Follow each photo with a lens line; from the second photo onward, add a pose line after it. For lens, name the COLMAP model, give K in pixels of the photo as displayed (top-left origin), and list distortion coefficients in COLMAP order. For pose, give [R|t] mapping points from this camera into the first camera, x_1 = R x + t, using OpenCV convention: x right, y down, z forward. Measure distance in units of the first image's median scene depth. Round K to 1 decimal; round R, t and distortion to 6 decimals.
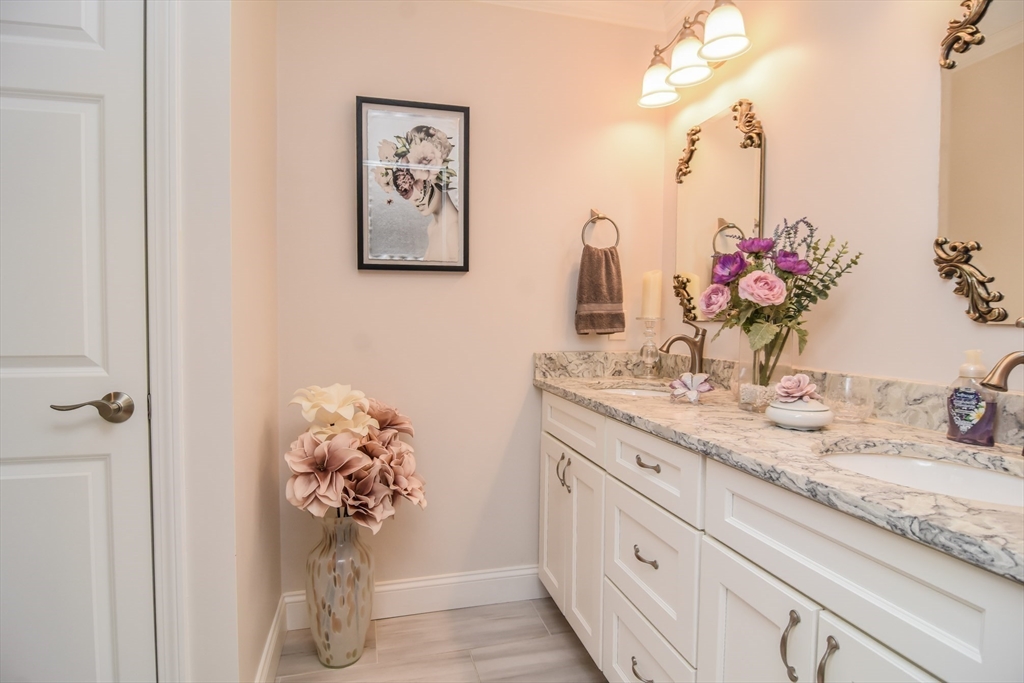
lens RADIAL K [[556.8, 0, 512.0], [0, 556.8, 341.5], [0, 0, 1]] dist [-0.004283, -0.001637]
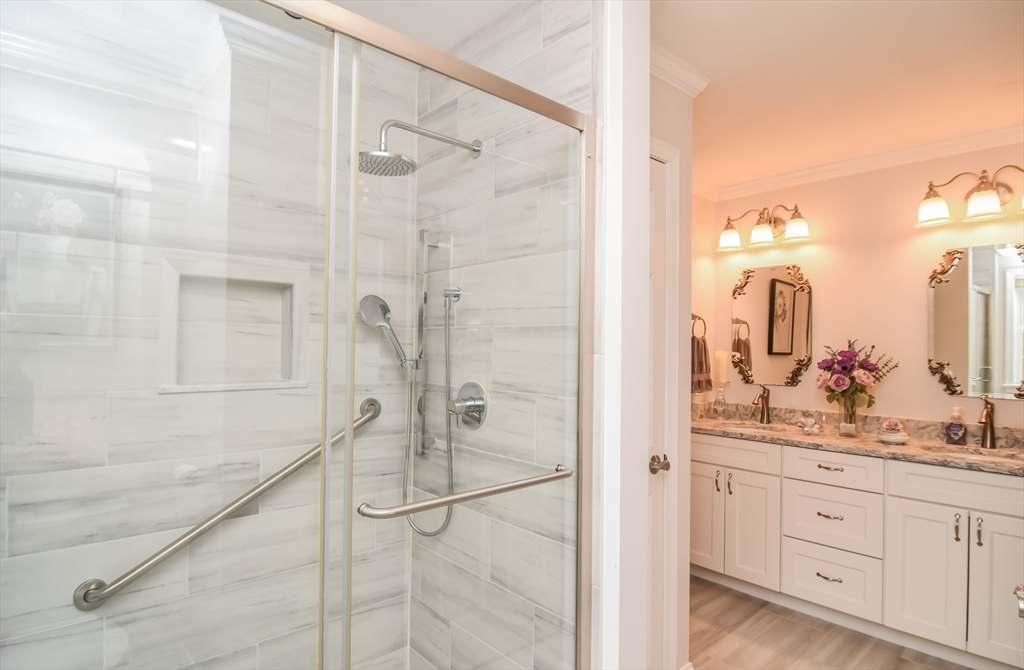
lens RADIAL K [[560.3, 0, 512.0], [0, 560.3, 335.0], [0, 0, 1]] dist [-0.000675, -0.017208]
pose [[0.889238, 0.013898, 0.457234, -1.753775], [0.011455, 0.998548, -0.052630, -0.166631], [-0.457302, 0.052038, 0.887788, -0.275091]]
